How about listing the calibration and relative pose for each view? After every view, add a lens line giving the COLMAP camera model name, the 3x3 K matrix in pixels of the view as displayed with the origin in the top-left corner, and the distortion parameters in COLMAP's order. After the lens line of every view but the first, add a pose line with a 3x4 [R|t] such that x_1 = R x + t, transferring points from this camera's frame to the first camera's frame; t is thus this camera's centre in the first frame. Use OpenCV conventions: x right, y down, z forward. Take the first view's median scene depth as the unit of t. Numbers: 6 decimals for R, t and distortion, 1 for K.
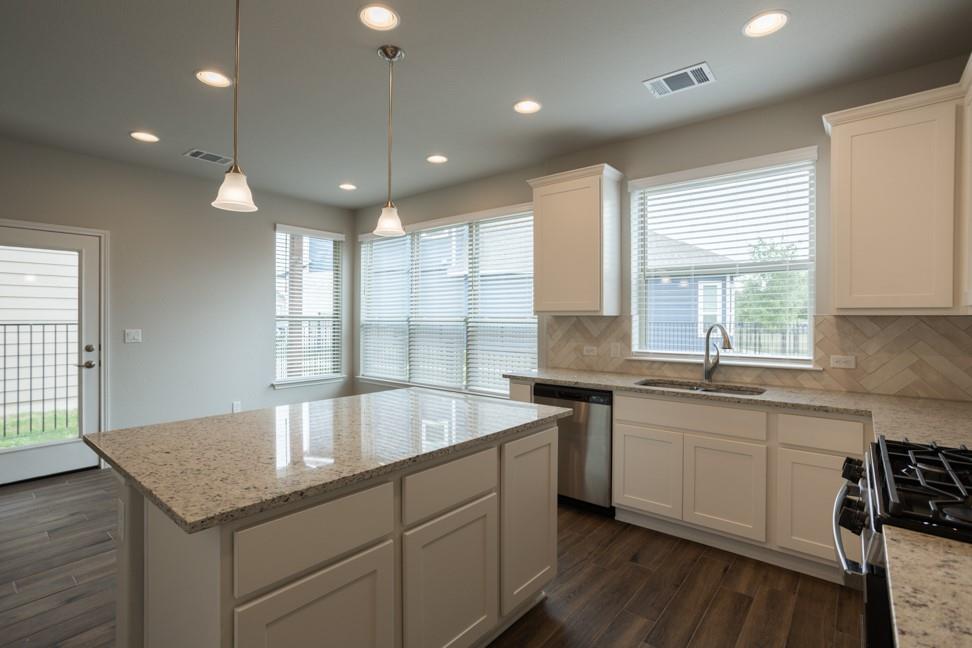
lens RADIAL K [[462.8, 0, 489.1], [0, 462.8, 321.2], [0, 0, 1]] dist [-0.037497, 0.020541]
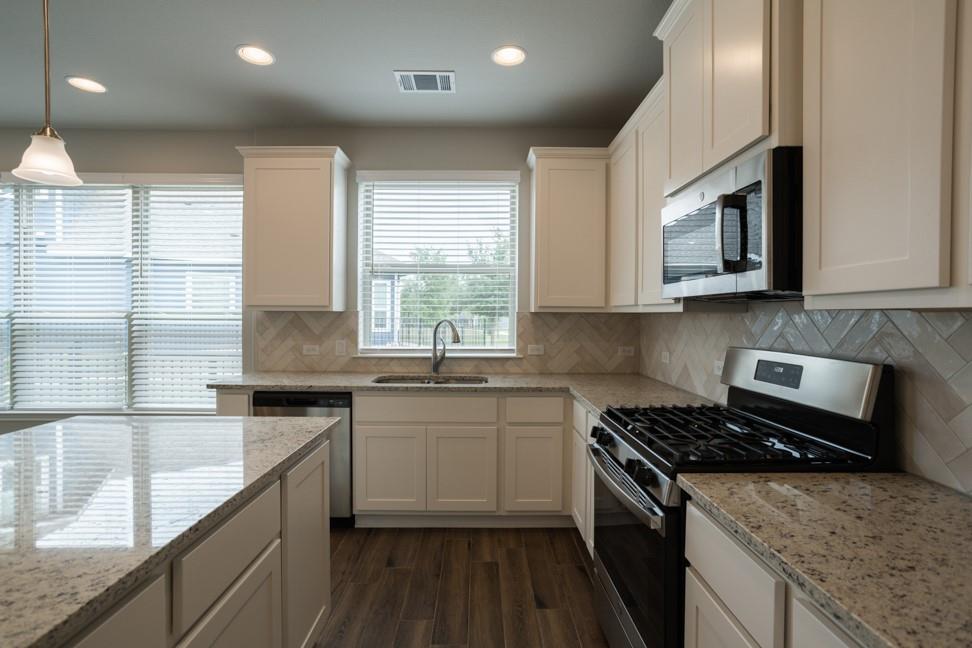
lens RADIAL K [[462.8, 0, 485.7], [0, 462.8, 320.5], [0, 0, 1]] dist [-0.037497, 0.020541]
pose [[0.767284, -0.006645, 0.641274, -0.107449], [0.001786, 0.999965, 0.008224, -0.000701], [-0.641306, -0.005165, 0.767268, 0.095666]]
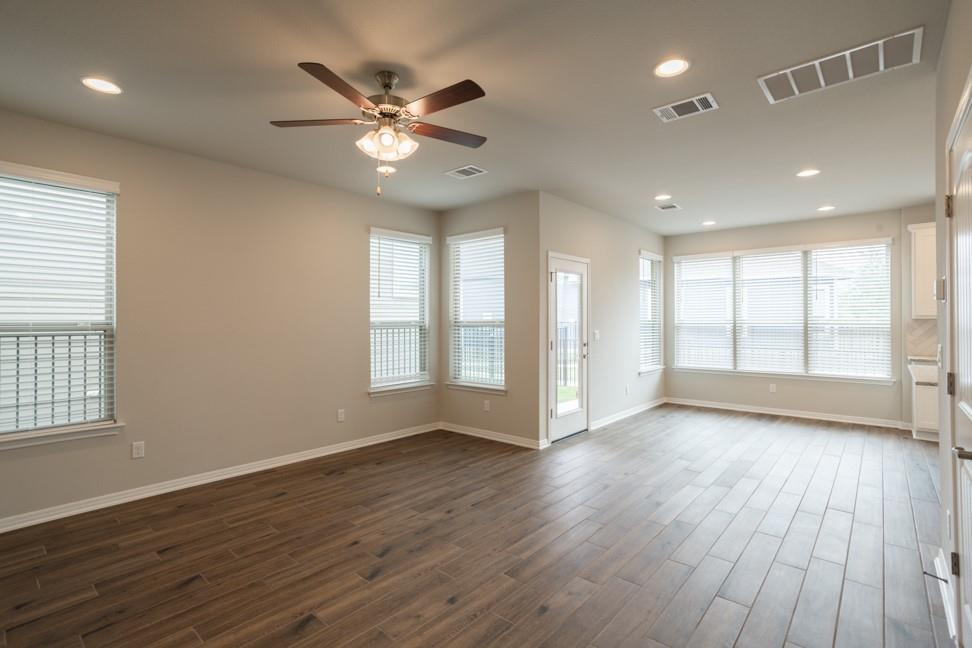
lens RADIAL K [[462.8, 0, 485.8], [0, 462.8, 319.1], [0, 0, 1]] dist [-0.037497, 0.020541]
pose [[0.999529, -0.005720, -0.030136, -1.306969], [0.005404, 0.999930, -0.010547, -0.003245], [0.030194, 0.010379, 0.999490, -0.498384]]
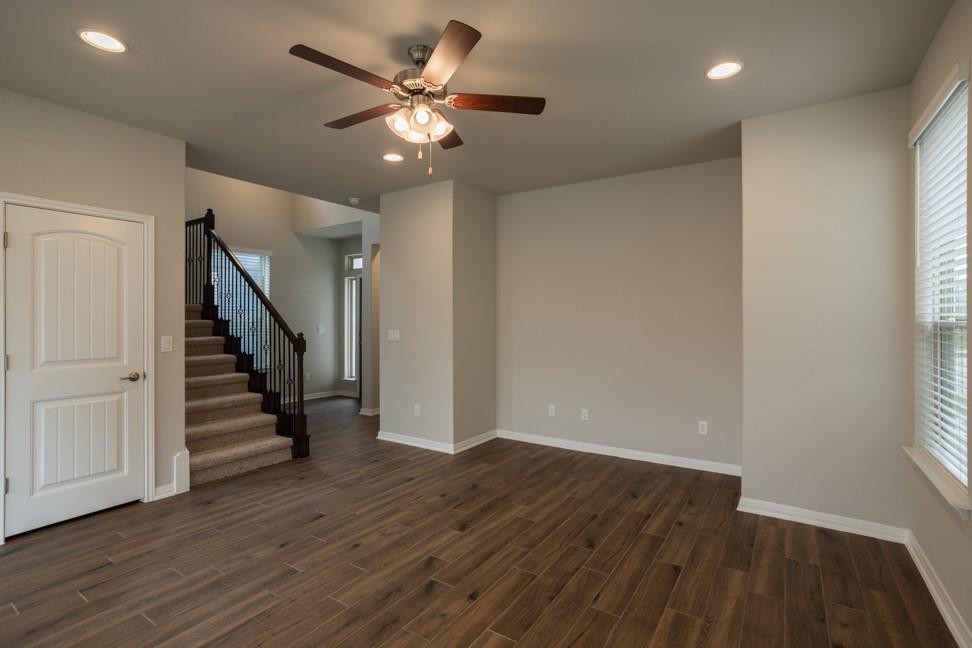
lens RADIAL K [[462.8, 0, 490.1], [0, 462.8, 314.4], [0, 0, 1]] dist [-0.037497, 0.020541]
pose [[-0.994153, -0.003642, -0.107915, -1.518975], [-0.003420, 0.999992, -0.002239, -0.012277], [0.107922, -0.001857, -0.994158, 0.954575]]
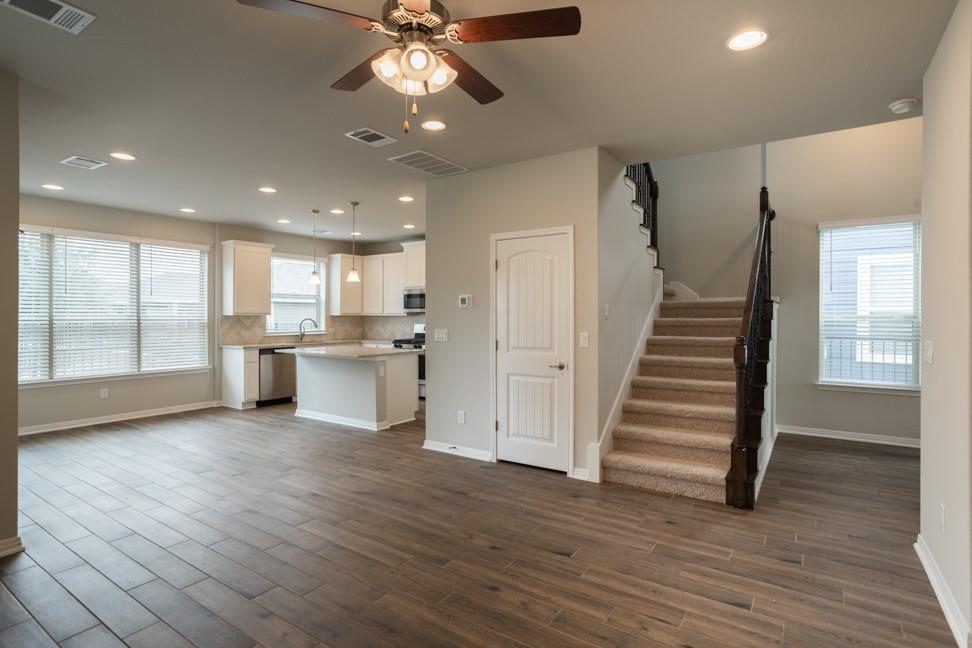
lens RADIAL K [[492.4, 0, 483.5], [0, 492.4, 317.9], [0, 0, 1]] dist [-0.038306, 0.020788]
pose [[-0.091409, -0.006556, 0.995792, -2.070826], [0.006940, 0.999950, 0.007220, -0.009730], [-0.995789, 0.007571, -0.091359, 0.222237]]
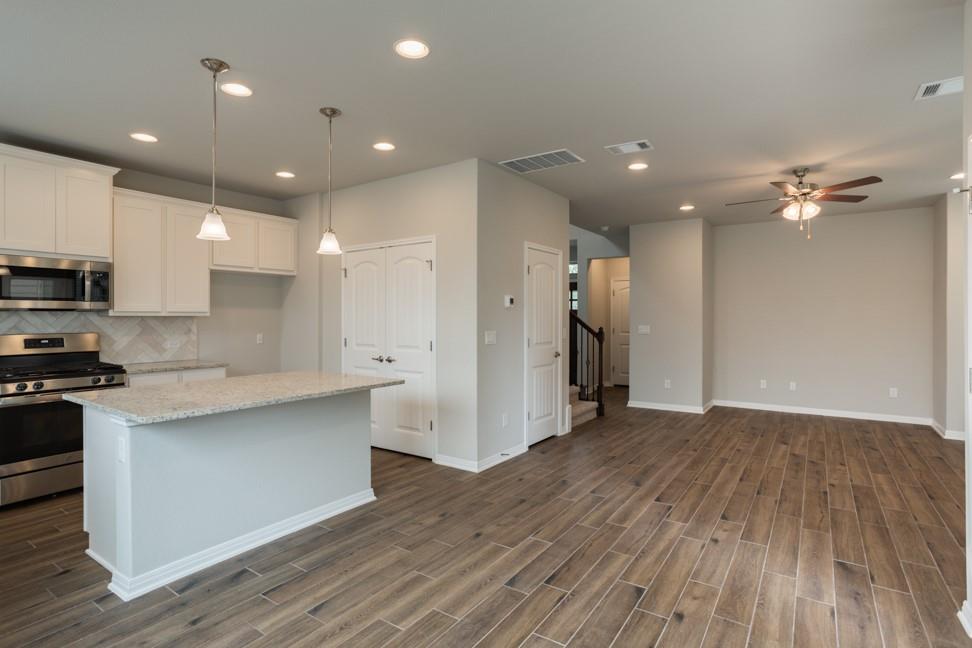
lens RADIAL K [[492.4, 0, 483.6], [0, 492.4, 318.1], [0, 0, 1]] dist [-0.038306, 0.020788]
pose [[-0.995968, -0.002791, -0.089662, -0.500757], [-0.003439, 0.999969, 0.007072, -0.011332], [0.089640, 0.007351, -0.995947, 1.504115]]
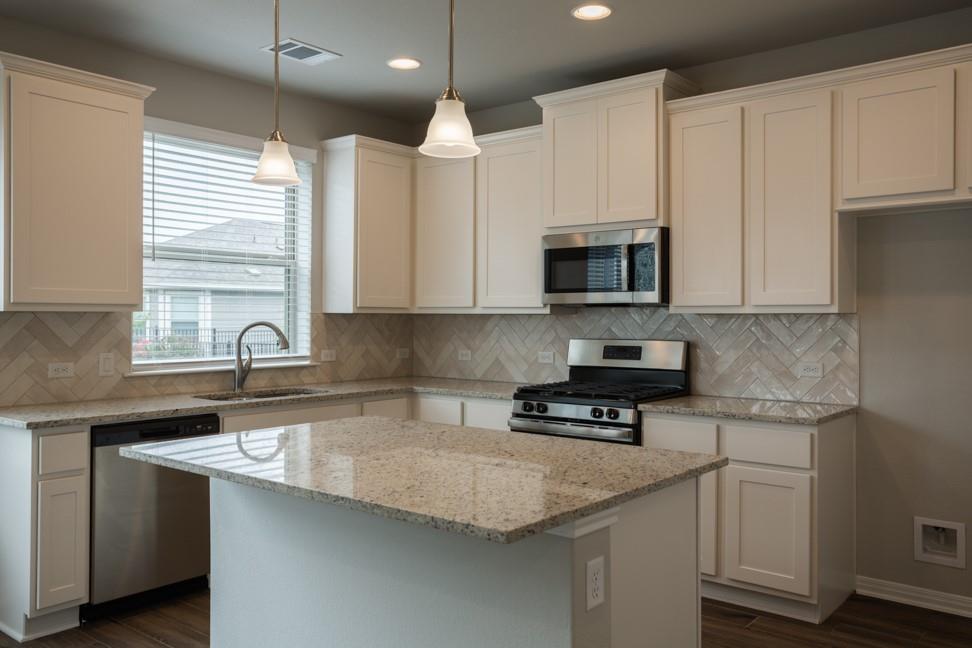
lens RADIAL K [[810.0, 0, 485.0], [0, 810.0, 313.9], [0, 0, 1]] dist [-0.012917, 0.027618]
pose [[-0.001214, 0.001010, 0.999999, -0.911462], [0.005208, 0.999986, -0.001003, -0.005102], [-0.999986, 0.005207, -0.001219, 0.496780]]
